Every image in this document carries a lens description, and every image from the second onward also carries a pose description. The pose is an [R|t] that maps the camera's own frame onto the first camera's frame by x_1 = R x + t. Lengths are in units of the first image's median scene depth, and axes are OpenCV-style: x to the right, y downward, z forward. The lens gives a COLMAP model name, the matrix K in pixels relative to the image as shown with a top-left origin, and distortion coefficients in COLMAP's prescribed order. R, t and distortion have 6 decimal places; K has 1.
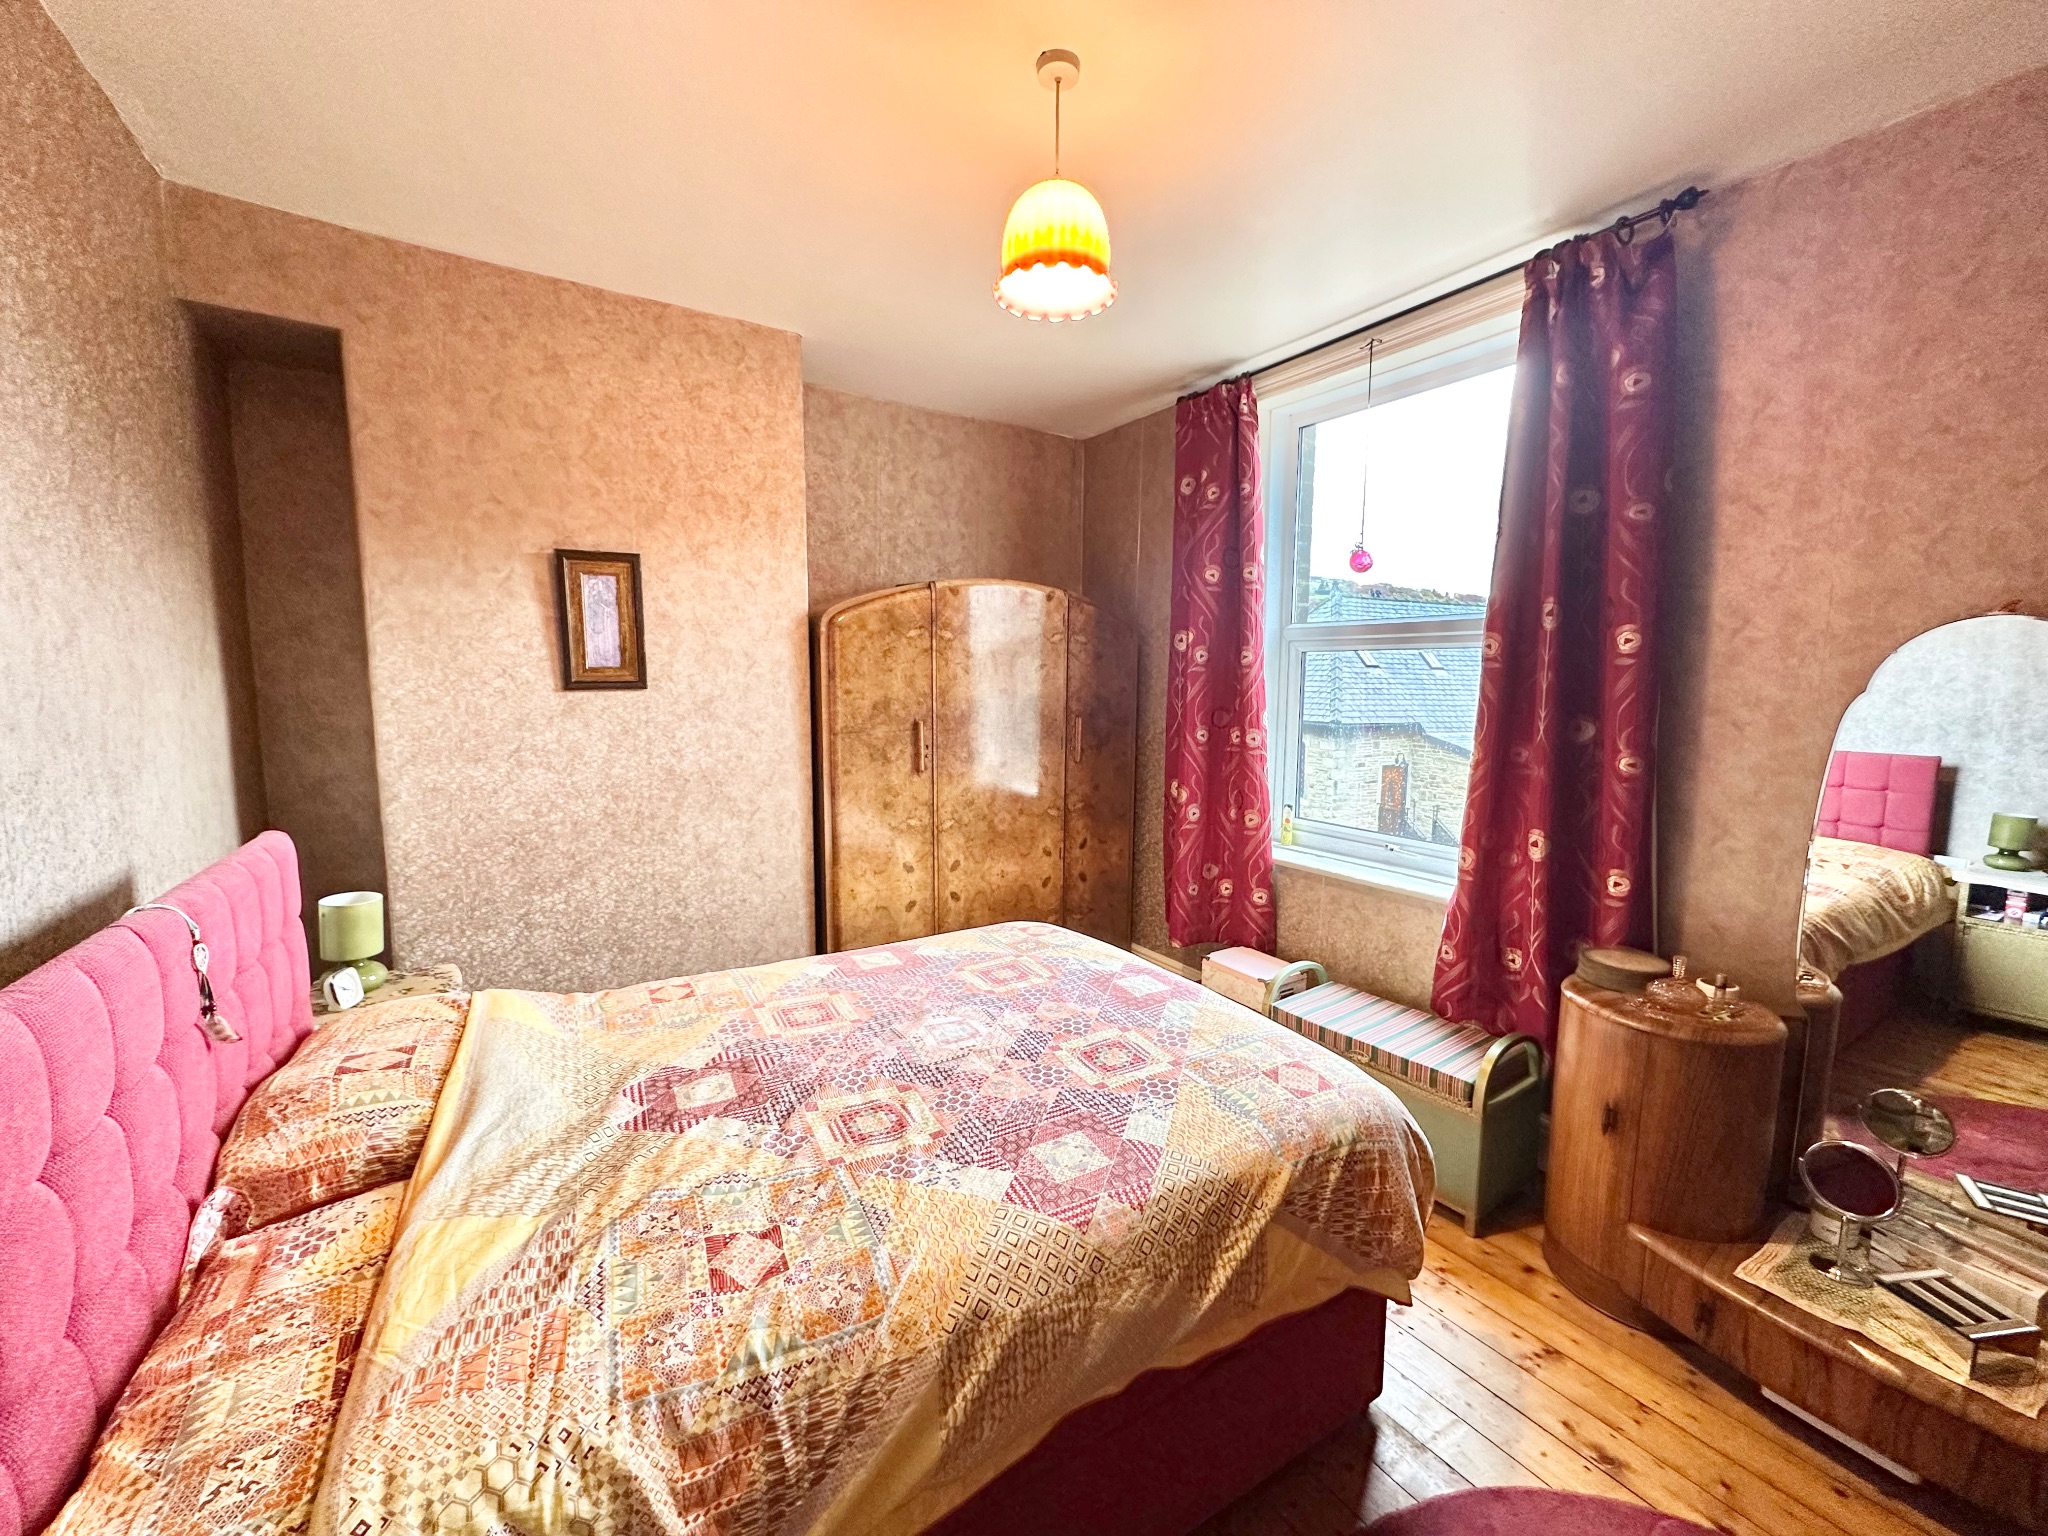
lens RADIAL K [[813.7, 0, 1025.0], [0, 813.7, 764.6], [0, 0, 1]] dist [-0.006156, 0.000776]
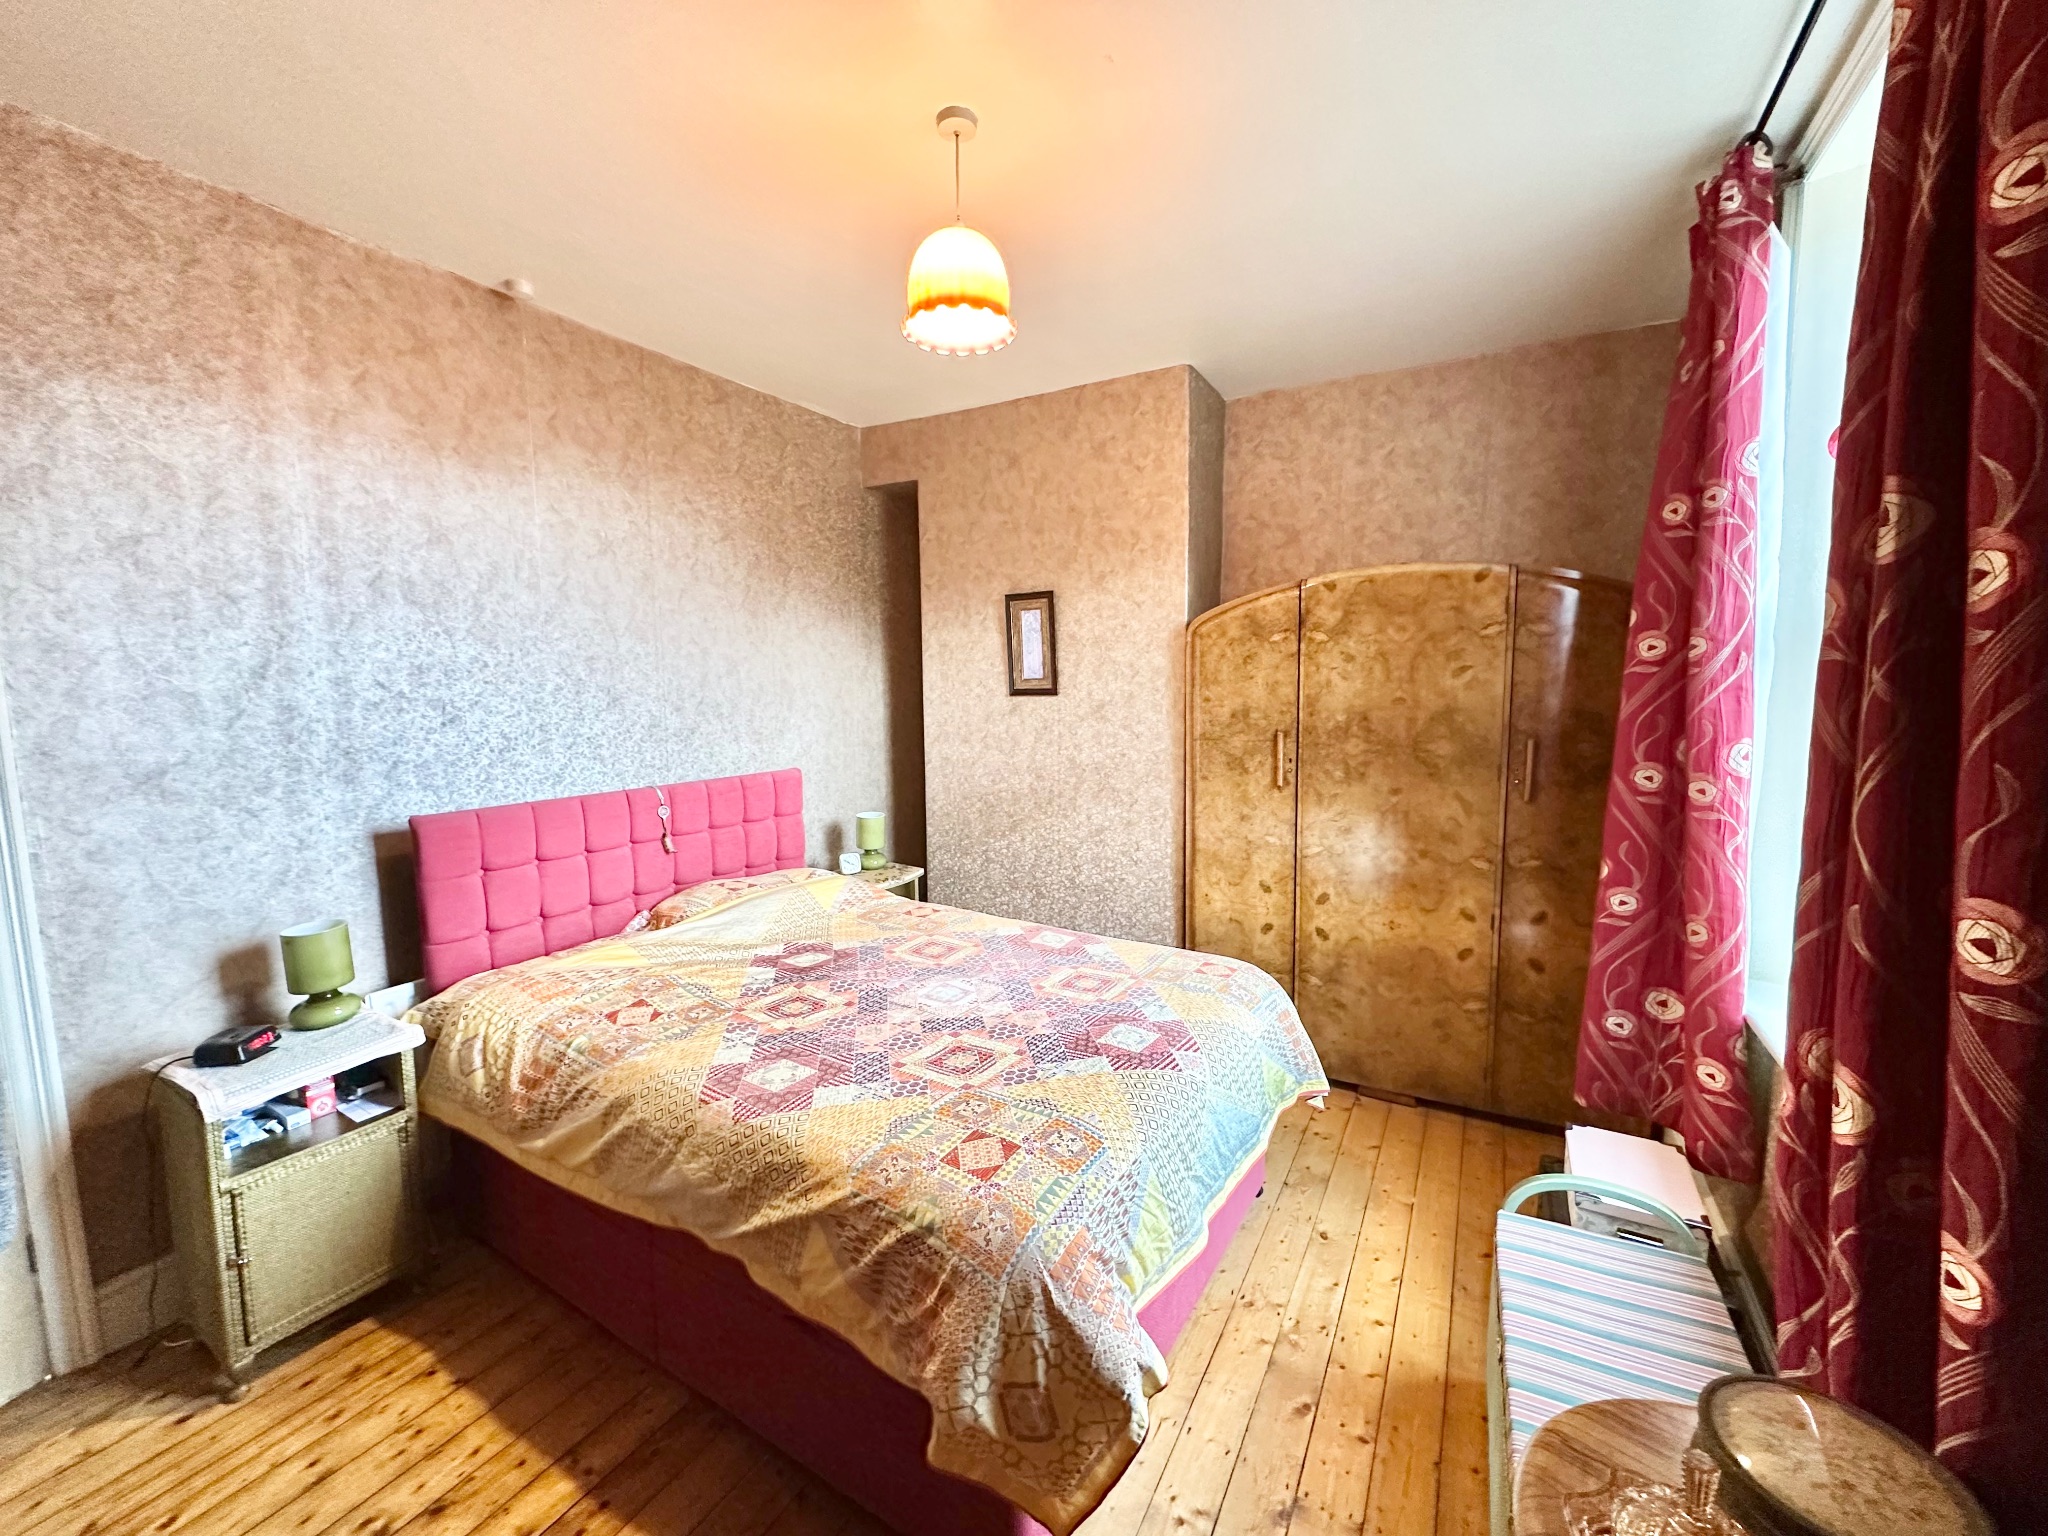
lens RADIAL K [[813.7, 0, 1027.9], [0, 813.7, 765.6], [0, 0, 1]] dist [-0.006156, 0.000776]
pose [[0.457232, 0.084247, -0.885348, 0.674606], [-0.087275, 0.994948, 0.049604, -0.043635], [0.885055, 0.054589, 0.462275, 0.385729]]
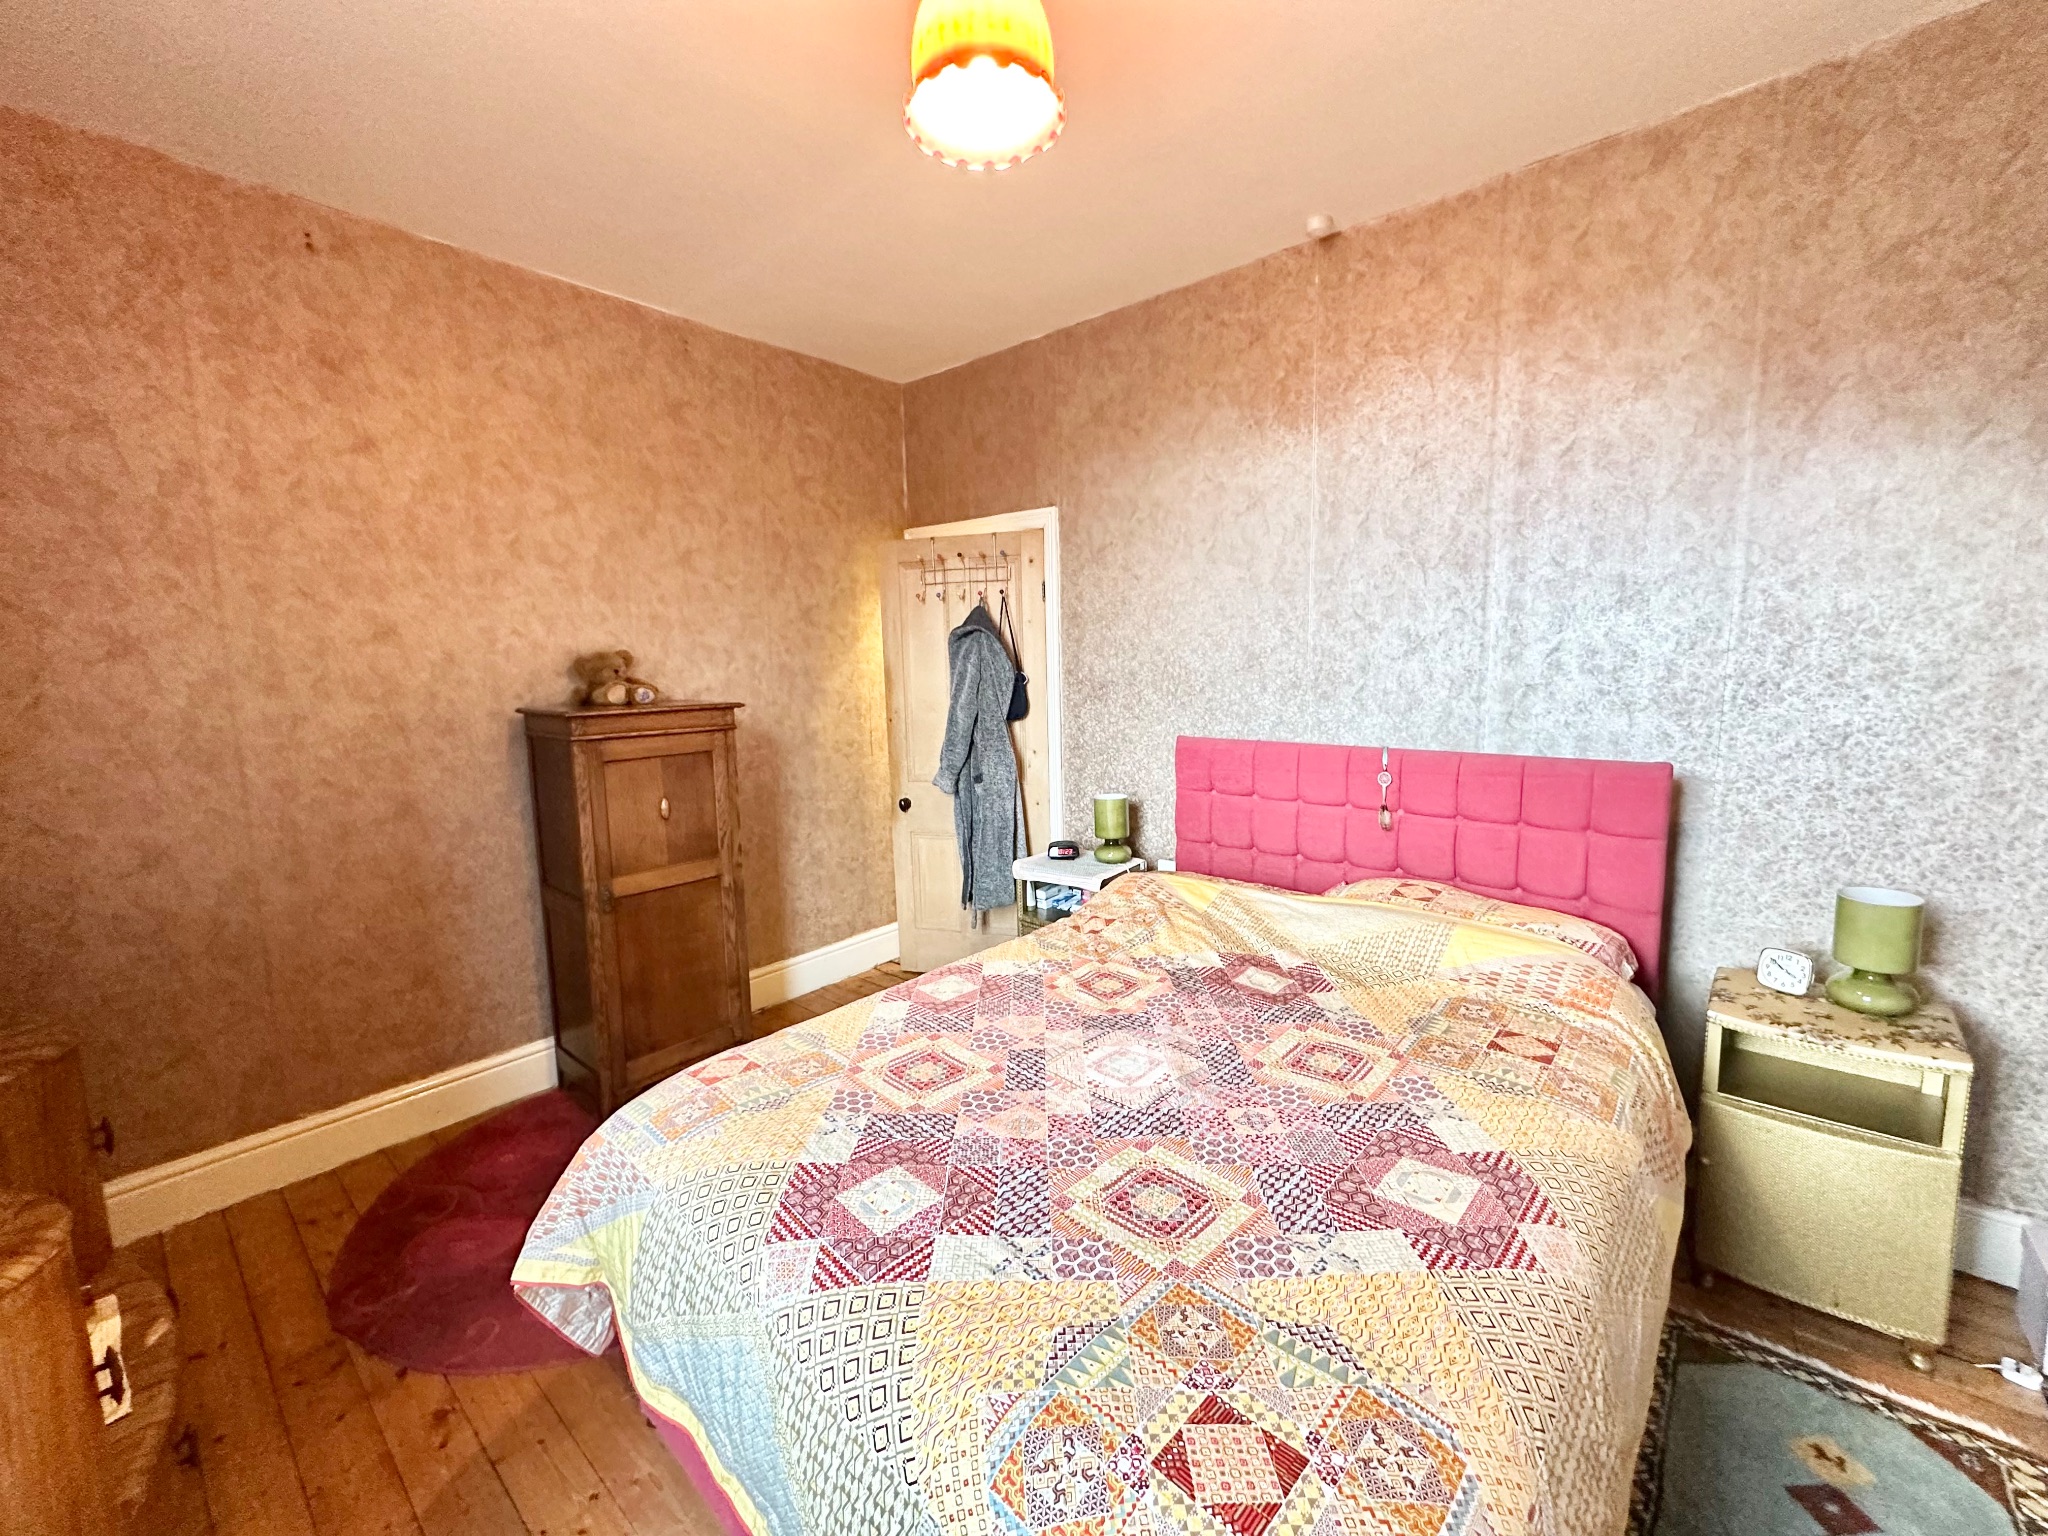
lens RADIAL K [[813.7, 0, 1025.7], [0, 813.7, 767.9], [0, 0, 1]] dist [-0.006156, 0.000776]
pose [[-0.958768, 0.052583, -0.279283, 0.153192], [-0.015674, 0.971454, 0.236711, -0.105369], [0.283758, 0.231329, -0.930574, 1.163761]]
